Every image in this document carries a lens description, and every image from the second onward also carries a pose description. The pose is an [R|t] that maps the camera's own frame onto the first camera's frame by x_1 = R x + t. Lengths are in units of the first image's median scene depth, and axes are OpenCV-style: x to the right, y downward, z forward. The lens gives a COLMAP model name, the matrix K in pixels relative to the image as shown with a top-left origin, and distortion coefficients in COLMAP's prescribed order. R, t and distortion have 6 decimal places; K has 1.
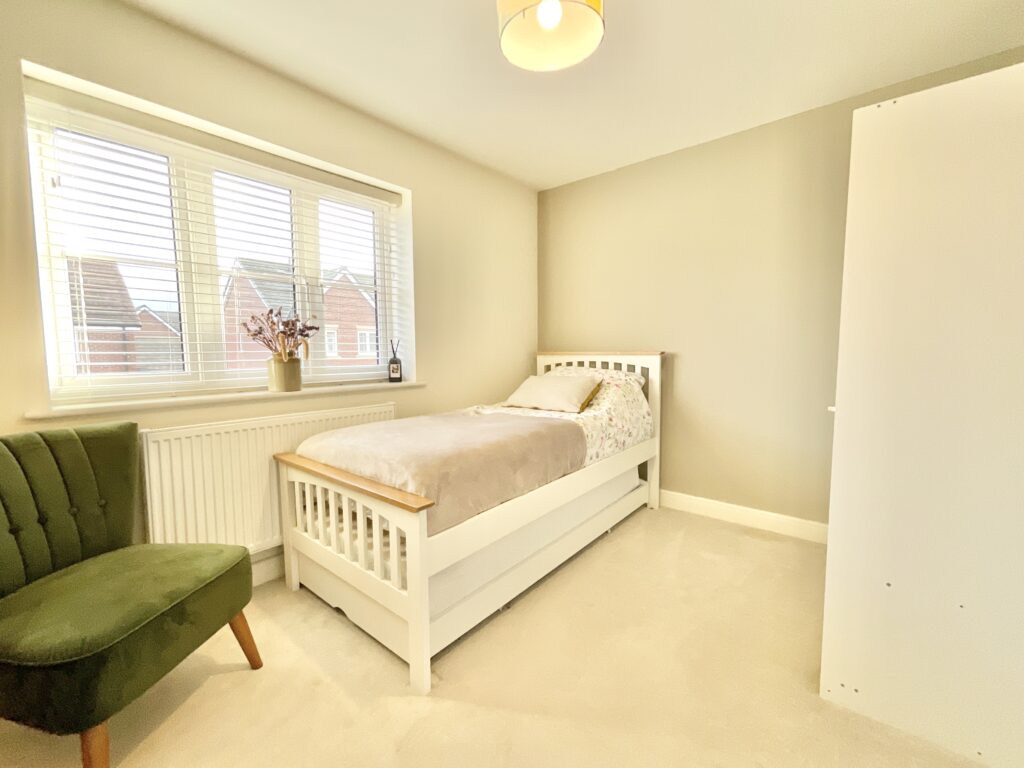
lens RADIAL K [[415.1, 0, 512.0], [0, 415.1, 384.0], [0, 0, 1]] dist [-0.010634, -0.000020]
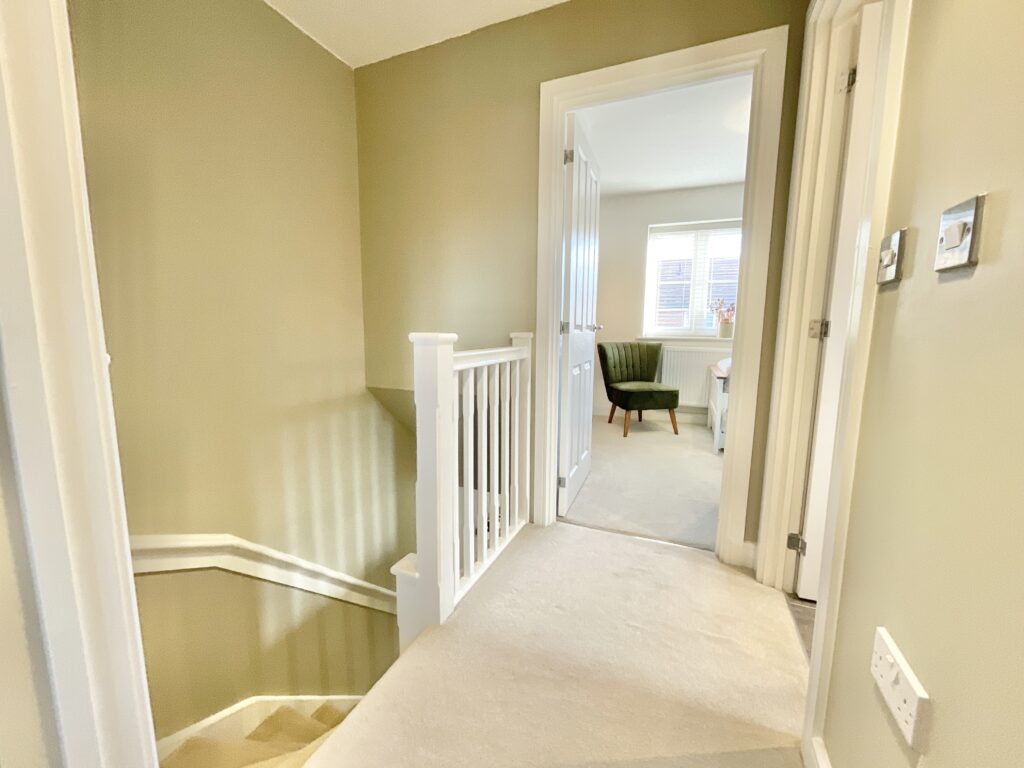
lens RADIAL K [[415.1, 0, 512.0], [0, 415.1, 384.0], [0, 0, 1]] dist [-0.010634, -0.000020]
pose [[0.286223, 0.135851, -0.948483, 1.574727], [-0.085600, 0.989565, 0.115903, 0.133495], [0.954332, 0.048016, 0.294866, -0.826041]]
